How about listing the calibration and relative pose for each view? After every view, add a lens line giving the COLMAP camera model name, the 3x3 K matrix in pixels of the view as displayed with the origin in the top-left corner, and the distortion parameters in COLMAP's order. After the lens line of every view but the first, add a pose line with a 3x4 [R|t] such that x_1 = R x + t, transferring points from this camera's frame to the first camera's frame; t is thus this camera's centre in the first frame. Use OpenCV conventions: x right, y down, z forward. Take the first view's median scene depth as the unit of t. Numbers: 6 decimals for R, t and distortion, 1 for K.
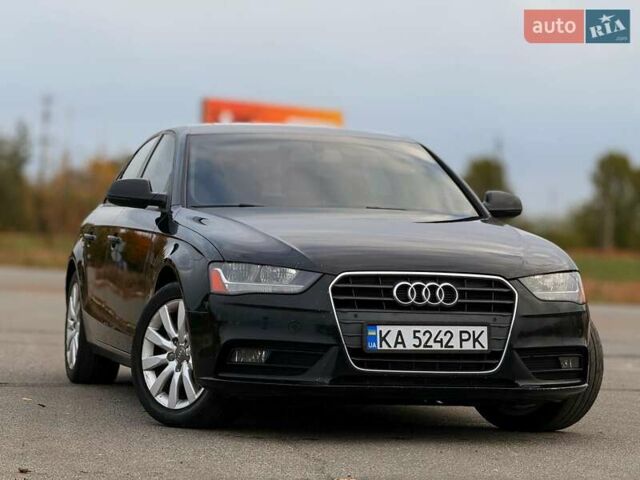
lens RADIAL K [[2534.7, 0, 316.6], [0, 2534.7, 242.0], [0, 0, 1]] dist [0.221809, 0.000000]
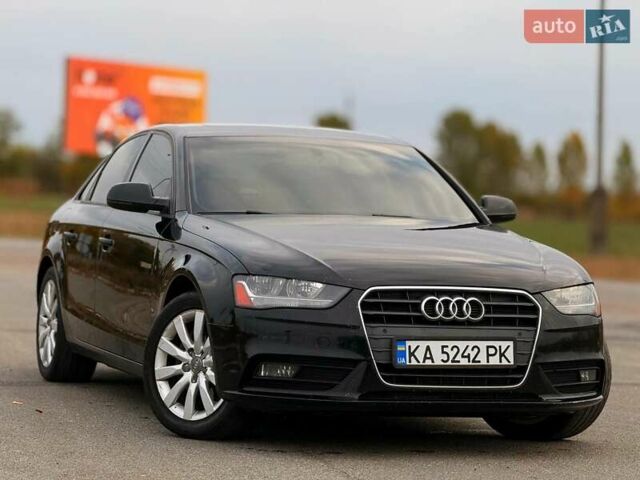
lens RADIAL K [[2534.7, 0, 323.0], [0, 2534.7, 239.0], [0, 0, 1]] dist [0.221809, 0.000000]
pose [[0.997271, 0.005471, 0.073629, -0.081596], [-0.006932, 0.999784, 0.019593, -0.026179], [-0.073506, -0.020050, 0.997093, 0.007452]]
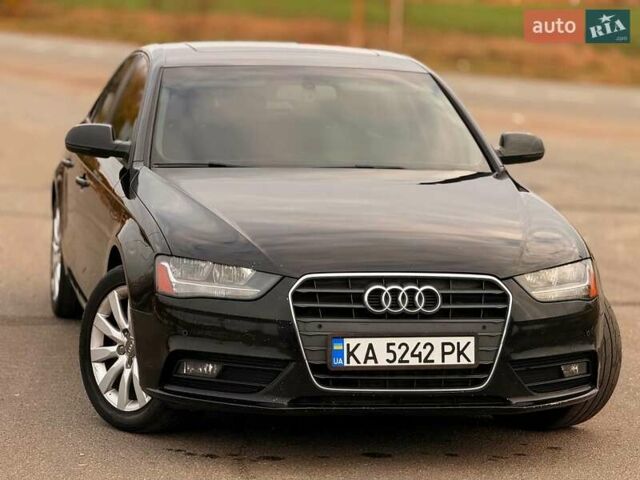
lens RADIAL K [[2534.7, 0, 321.7], [0, 2534.7, 242.5], [0, 0, 1]] dist [0.221809, 0.000000]
pose [[0.998450, 0.009682, -0.054808, 0.062376], [-0.003515, 0.993757, 0.111514, -0.094208], [0.055546, -0.111148, 0.992250, 0.147438]]
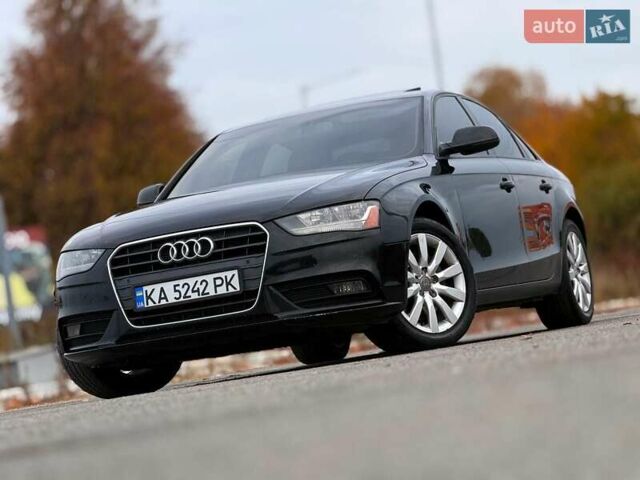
lens RADIAL K [[2534.7, 0, 317.5], [0, 2534.7, 241.1], [0, 0, 1]] dist [0.221809, 0.000000]
pose [[0.799882, -0.175515, -0.573919, 0.725744], [0.174260, 0.983005, -0.057752, 0.090496], [0.574301, -0.053816, 0.816873, 0.126189]]
